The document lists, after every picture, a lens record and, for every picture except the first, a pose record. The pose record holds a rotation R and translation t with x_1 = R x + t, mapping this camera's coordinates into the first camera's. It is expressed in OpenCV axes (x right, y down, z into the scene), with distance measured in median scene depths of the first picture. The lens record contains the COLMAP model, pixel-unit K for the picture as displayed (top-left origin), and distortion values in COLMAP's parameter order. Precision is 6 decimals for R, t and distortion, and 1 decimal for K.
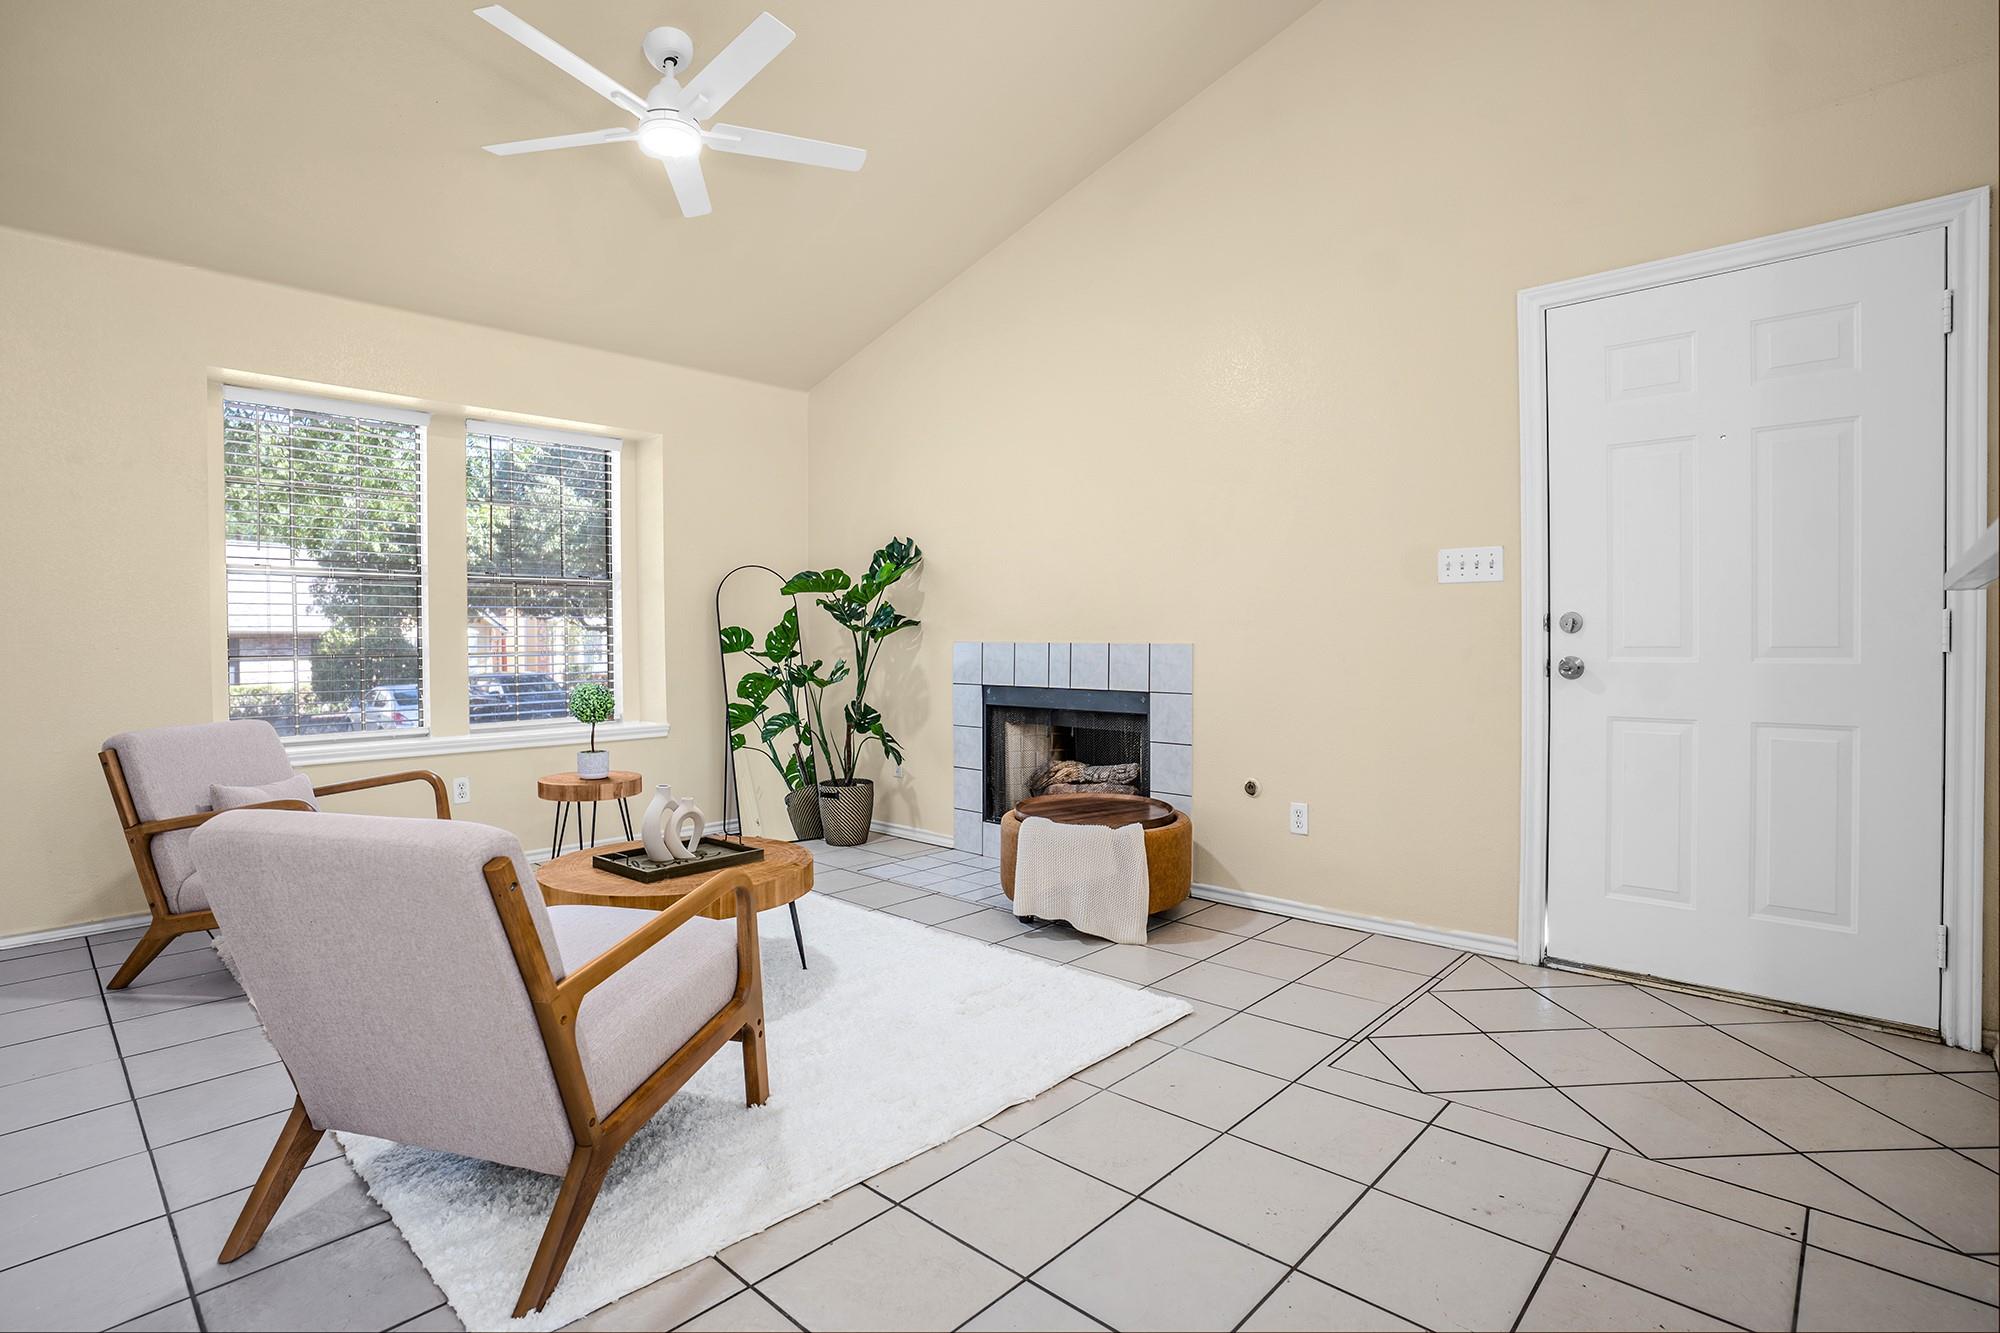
lens RADIAL K [[968.1, 0, 1000.0], [0, 968.1, 666.5], [0, 0, 1]] dist [-0.095148, 0.043759]
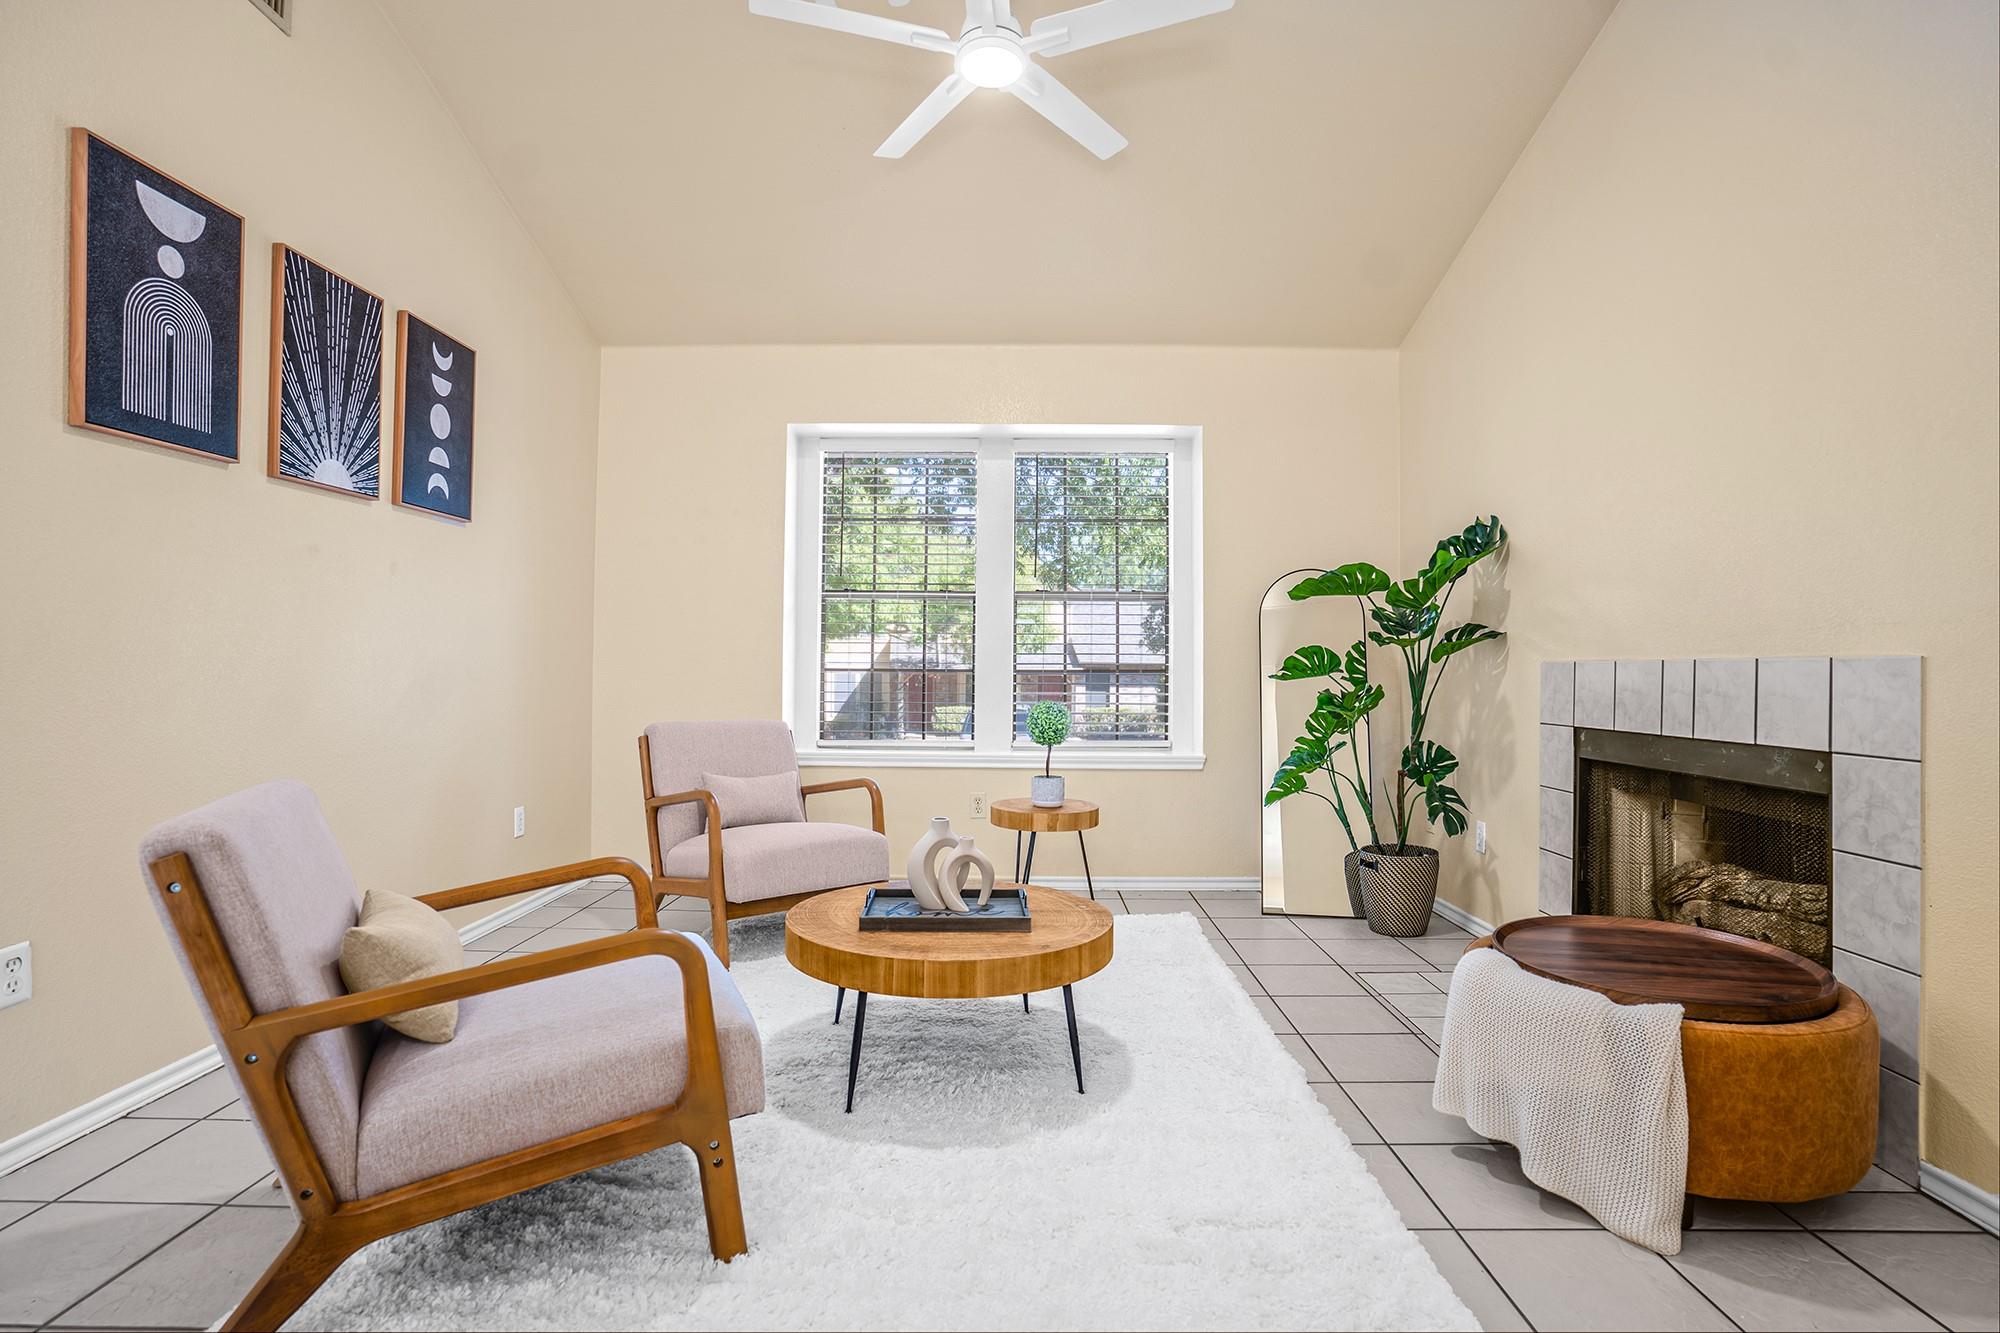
lens RADIAL K [[968.1, 0, 1000.0], [0, 968.1, 666.5], [0, 0, 1]] dist [-0.095148, 0.043759]
pose [[0.670679, 0.004909, -0.741731, 0.191783], [-0.033113, 0.999179, -0.023328, 0.006029], [0.741008, 0.040206, 0.670292, 0.293562]]
